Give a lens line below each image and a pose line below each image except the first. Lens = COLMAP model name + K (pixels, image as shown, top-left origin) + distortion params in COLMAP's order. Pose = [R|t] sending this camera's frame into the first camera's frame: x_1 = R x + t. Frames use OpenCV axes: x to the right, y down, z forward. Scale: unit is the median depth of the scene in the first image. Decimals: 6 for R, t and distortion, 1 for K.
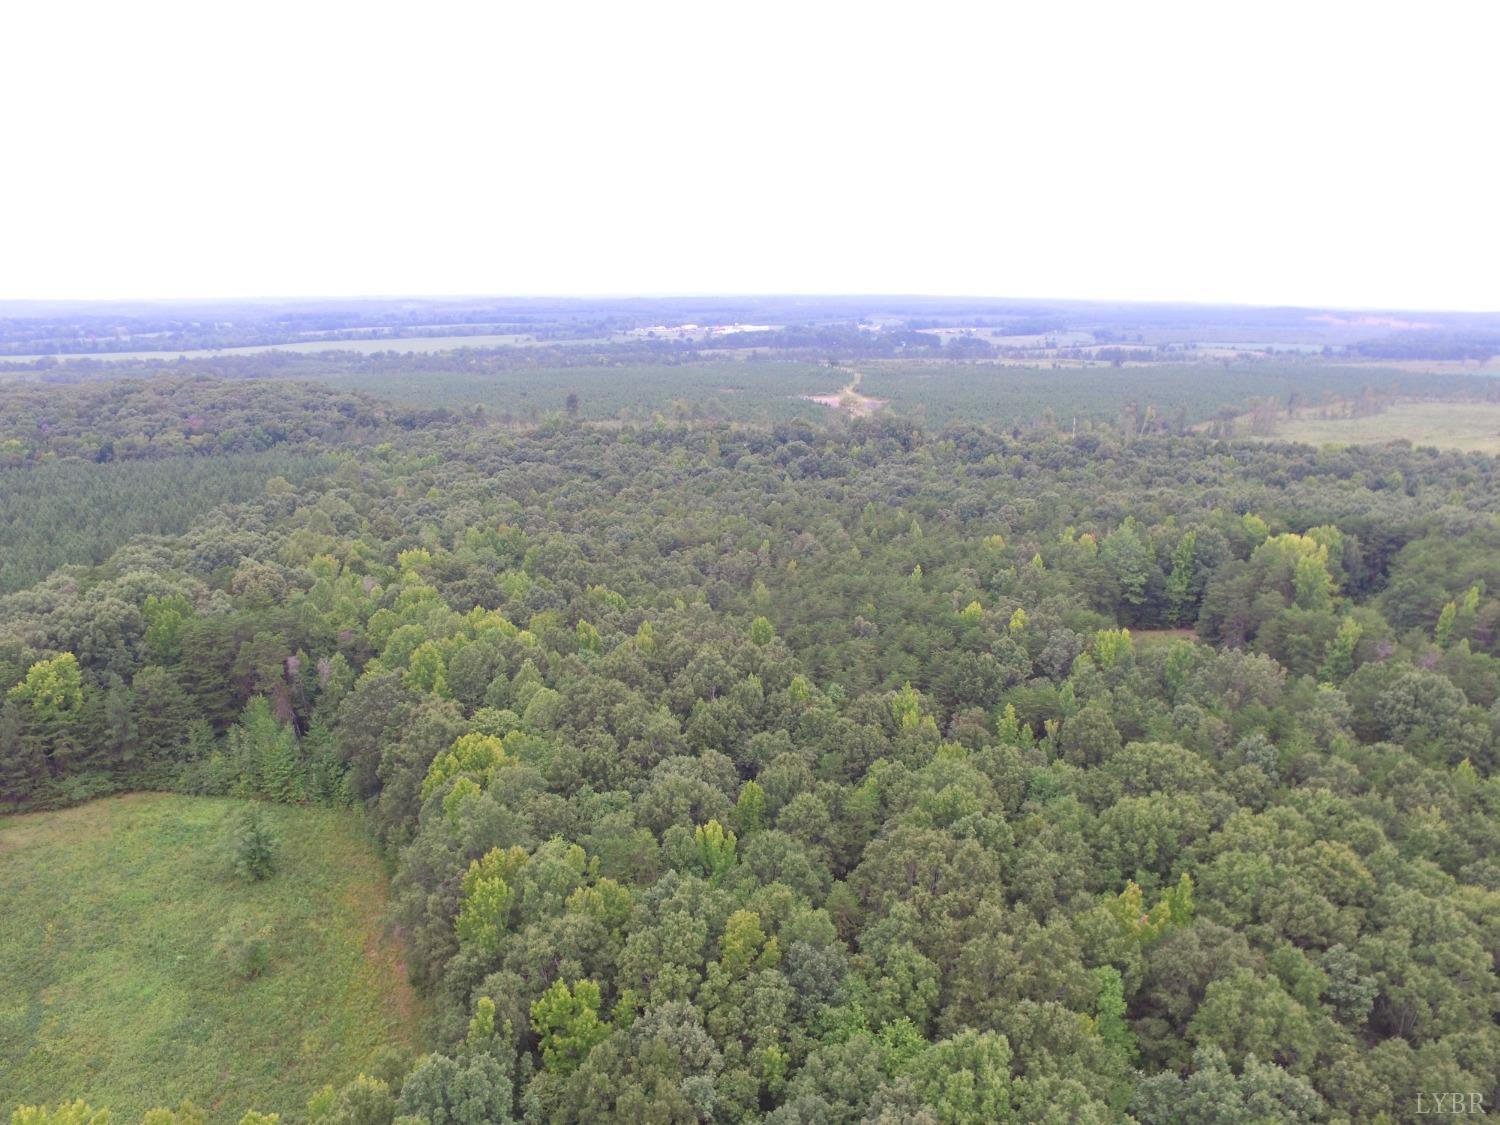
lens RADIAL K [[1012.3, 0, 757.6], [0, 1012.3, 542.8], [0, 0, 1]] dist [-0.124903, 0.092570]
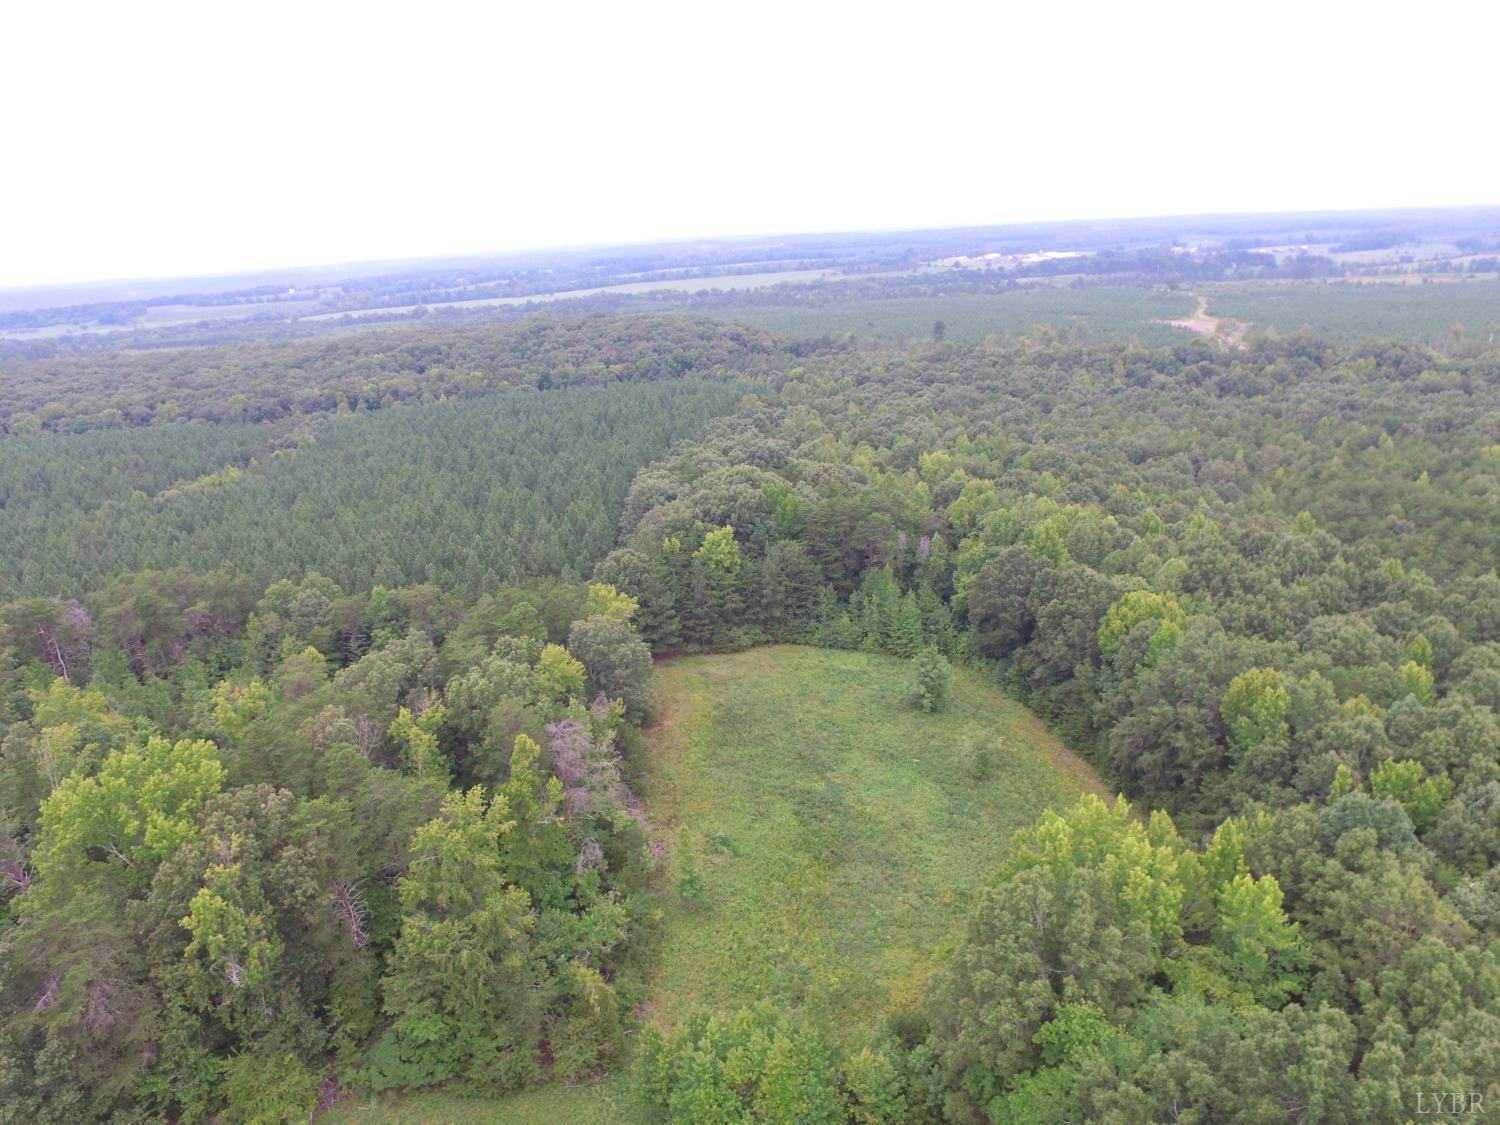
lens RADIAL K [[1011.1, 0, 756.4], [0, 1011.1, 548.5], [0, 0, 1]] dist [-0.124286, 0.092470]
pose [[0.962844, 0.024871, -0.268910, -0.330731], [-0.006270, 0.997541, 0.069811, 0.052285], [0.269985, -0.065531, 0.960632, -0.185017]]
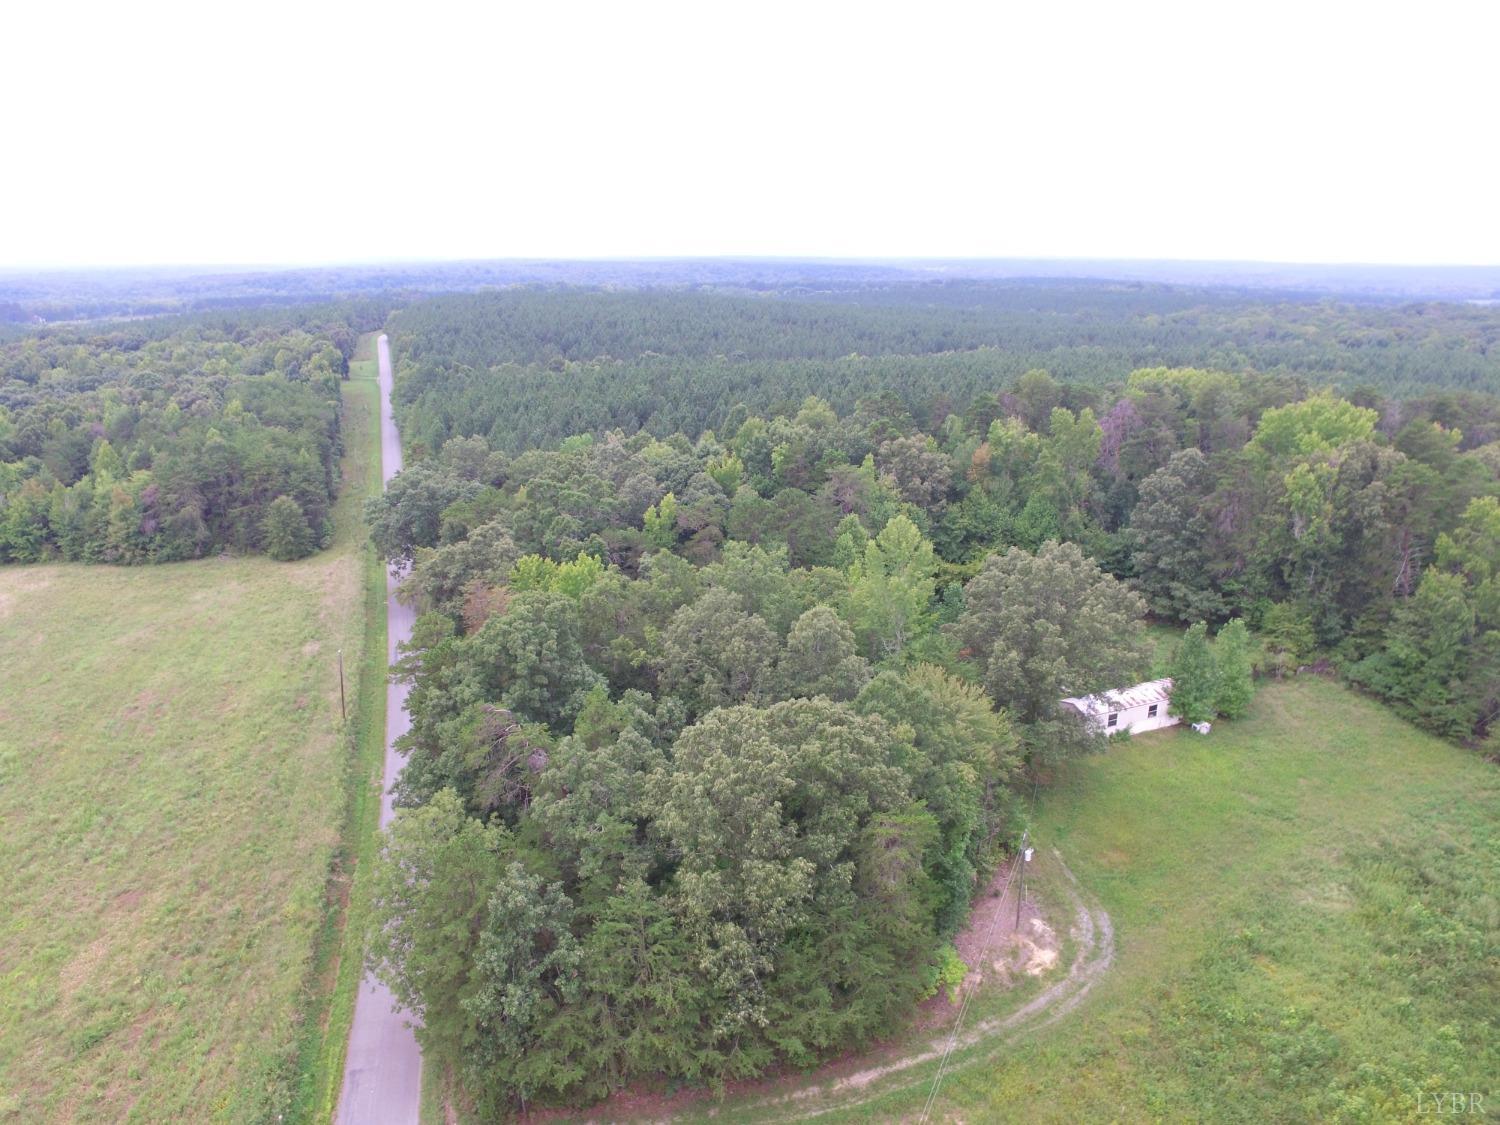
lens RADIAL K [[1011.1, 0, 756.4], [0, 1011.1, 548.5], [0, 0, 1]] dist [-0.124286, 0.092470]
pose [[-0.037516, 0.276906, -0.960164, 0.015295], [-0.243034, 0.929463, 0.277547, 0.215165], [0.969292, 0.243765, 0.032428, -0.209399]]
